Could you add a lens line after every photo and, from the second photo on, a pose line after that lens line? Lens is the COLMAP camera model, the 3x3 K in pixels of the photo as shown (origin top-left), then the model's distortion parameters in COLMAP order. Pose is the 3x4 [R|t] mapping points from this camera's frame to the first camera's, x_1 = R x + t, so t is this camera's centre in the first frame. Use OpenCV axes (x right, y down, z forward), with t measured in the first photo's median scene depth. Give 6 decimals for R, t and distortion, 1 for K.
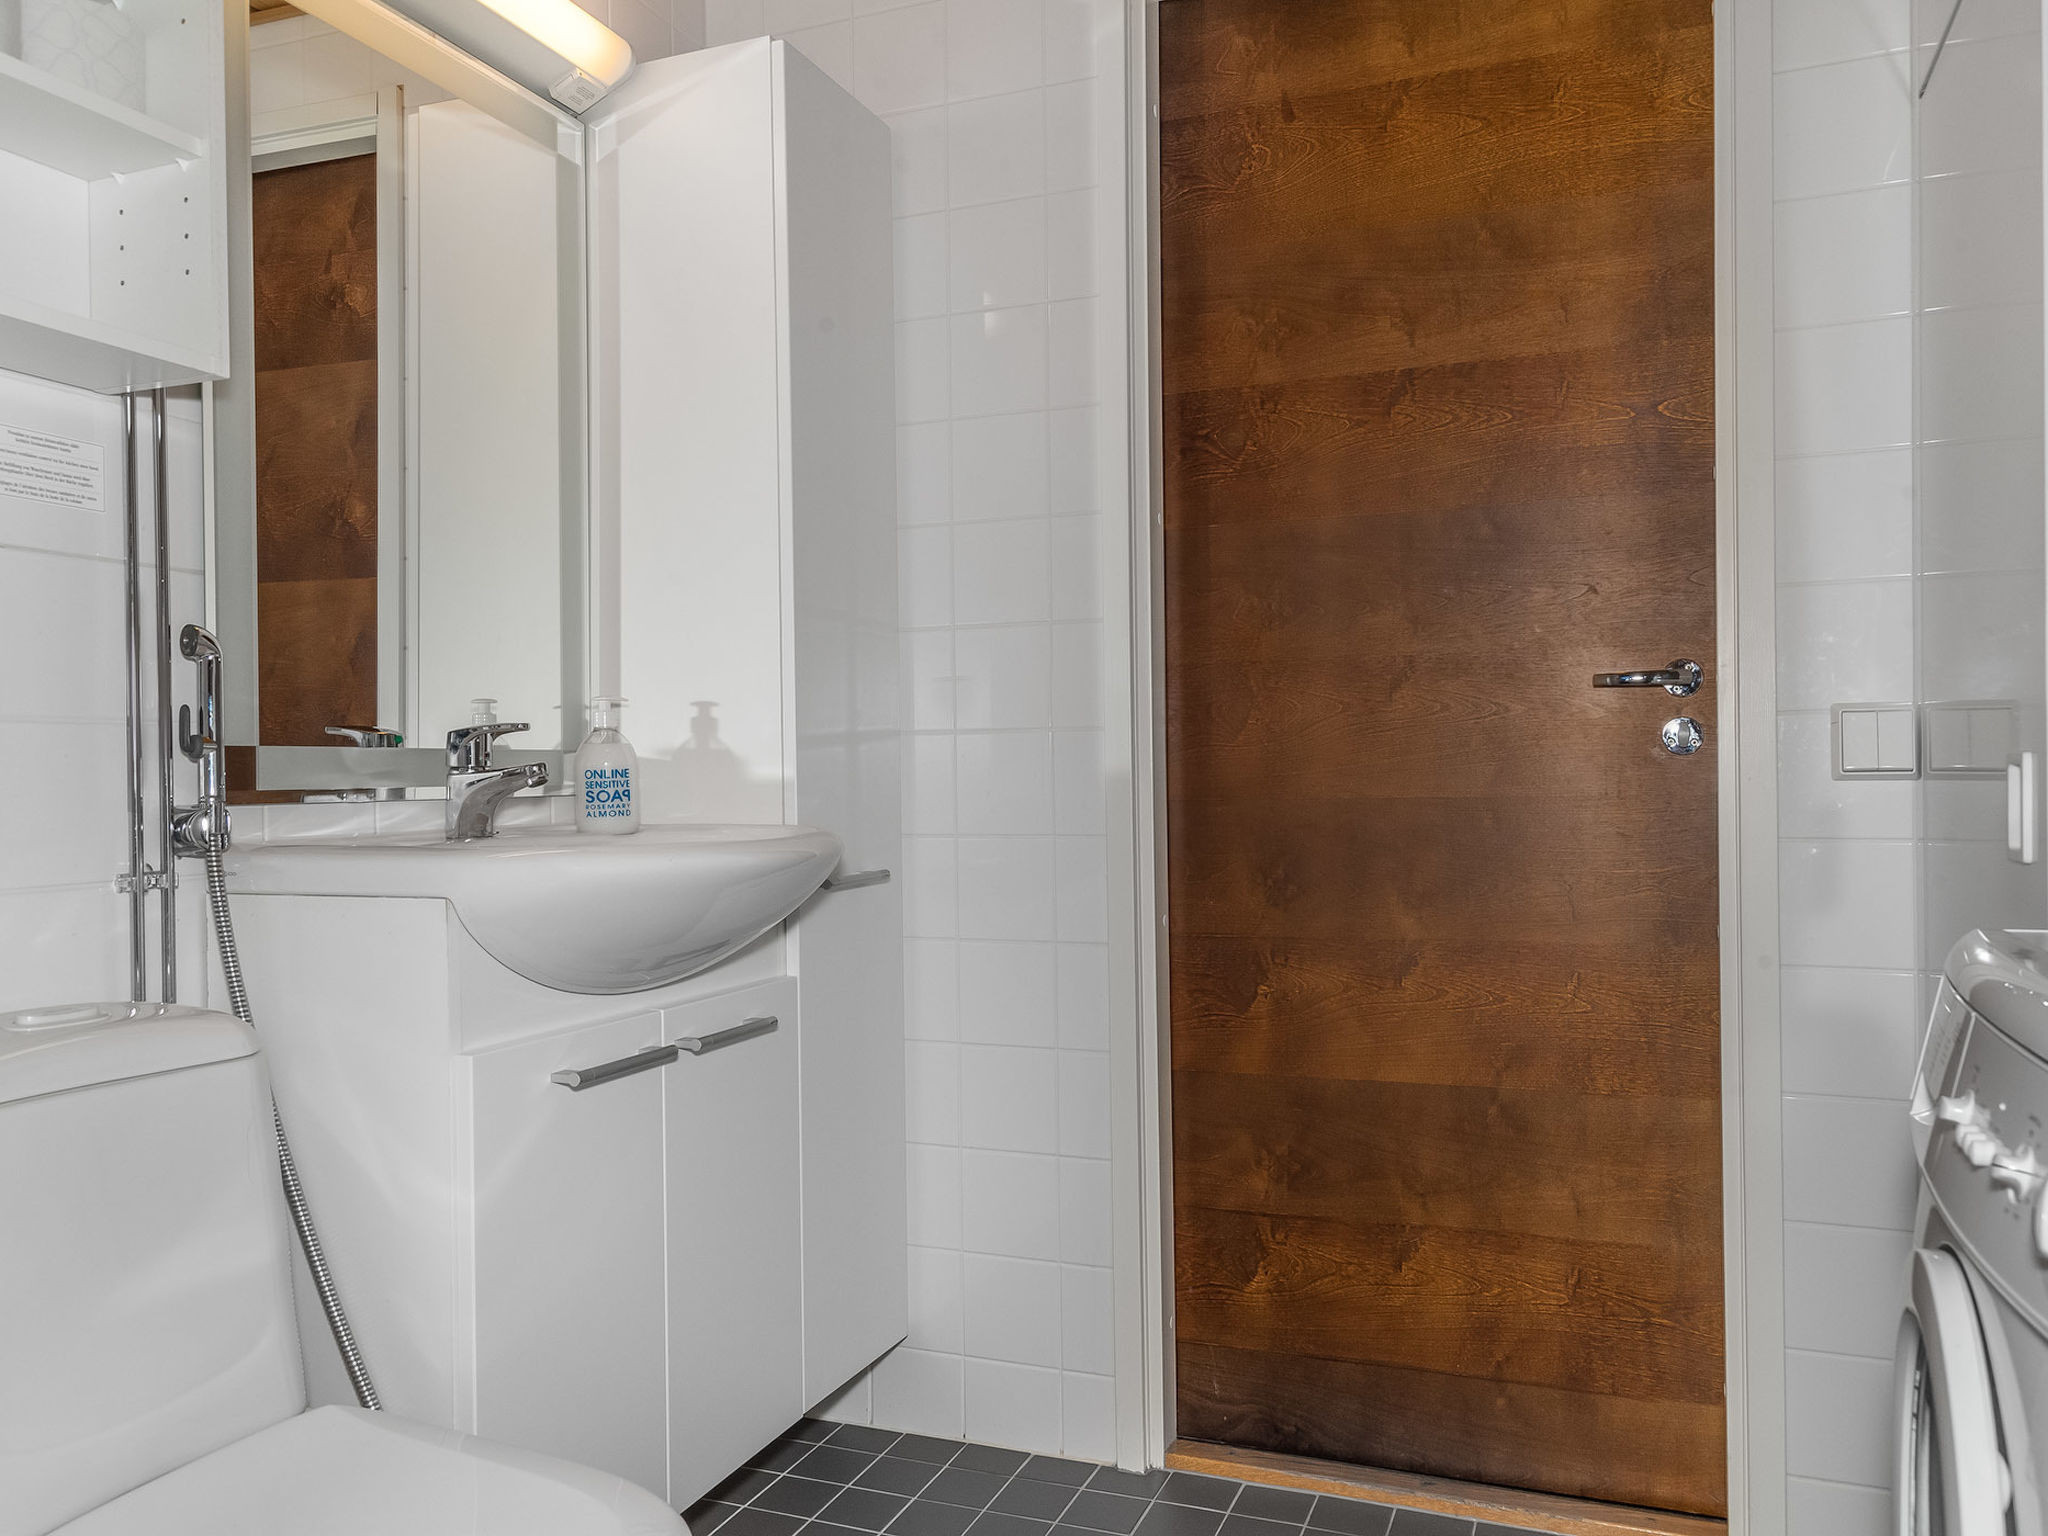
lens RADIAL K [[1534.8, 0, 1026.4], [0, 1534.8, 770.3], [0, 0, 1]] dist [0.032736, -0.006165]
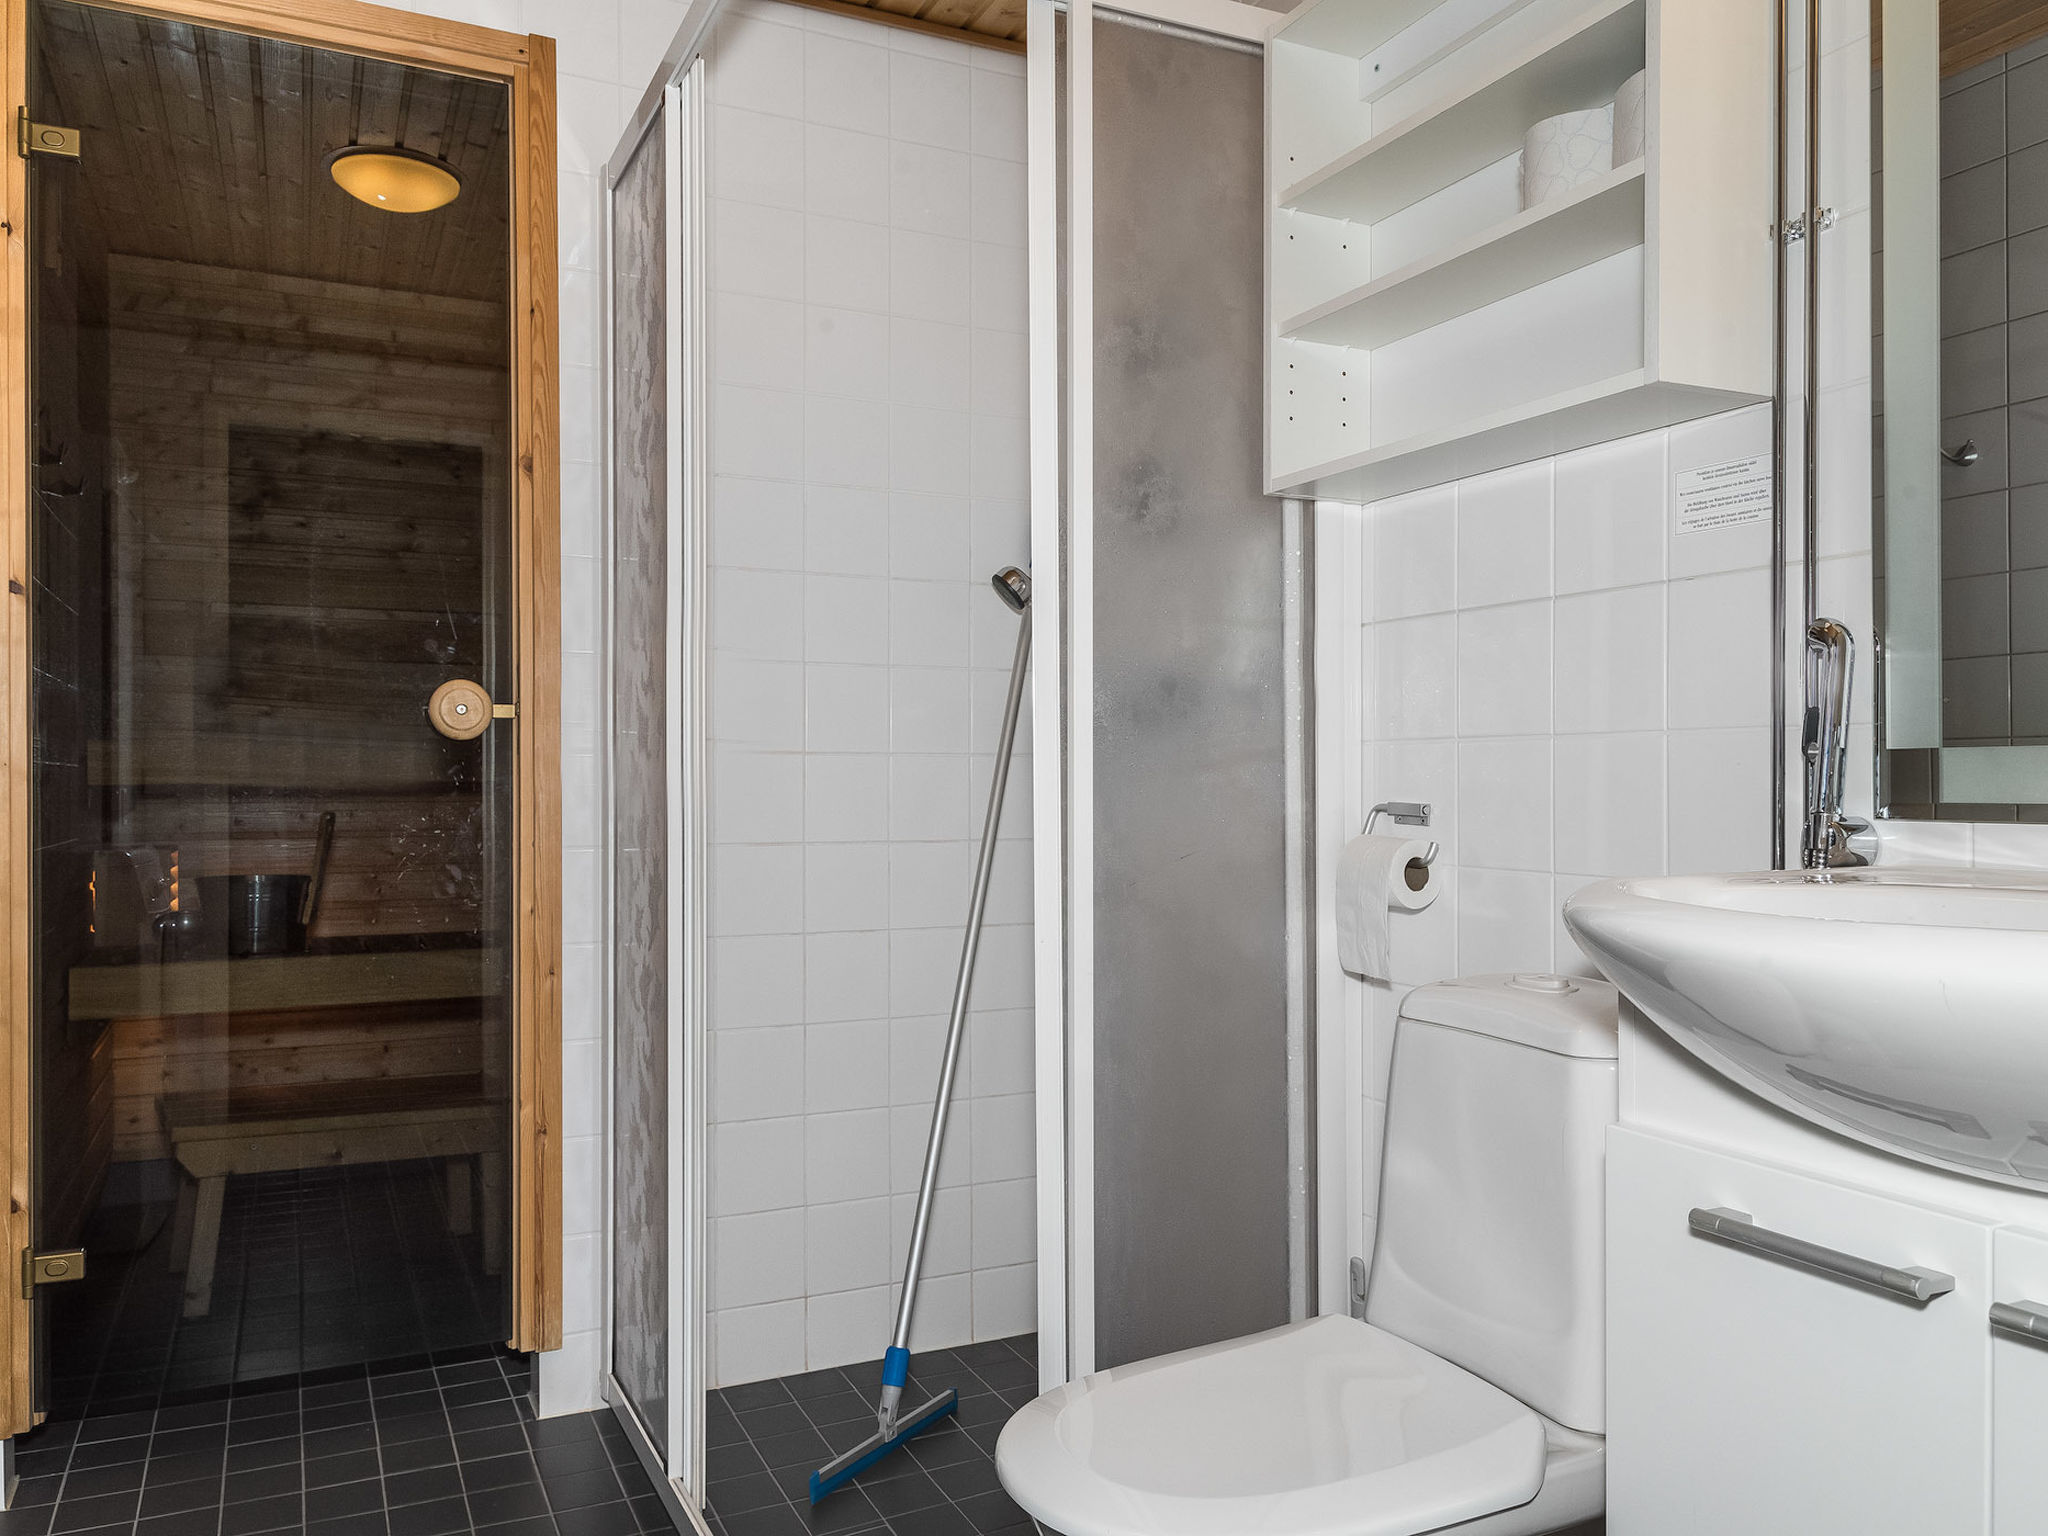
lens RADIAL K [[1534.8, 0, 1025.8], [0, 1534.8, 766.2], [0, 0, 1]] dist [0.032736, -0.006165]
pose [[-0.693482, 0.007443, -0.720436, 0.450105], [0.002242, 0.999964, 0.008173, -0.014399], [0.720471, 0.004052, -0.693473, 1.300161]]
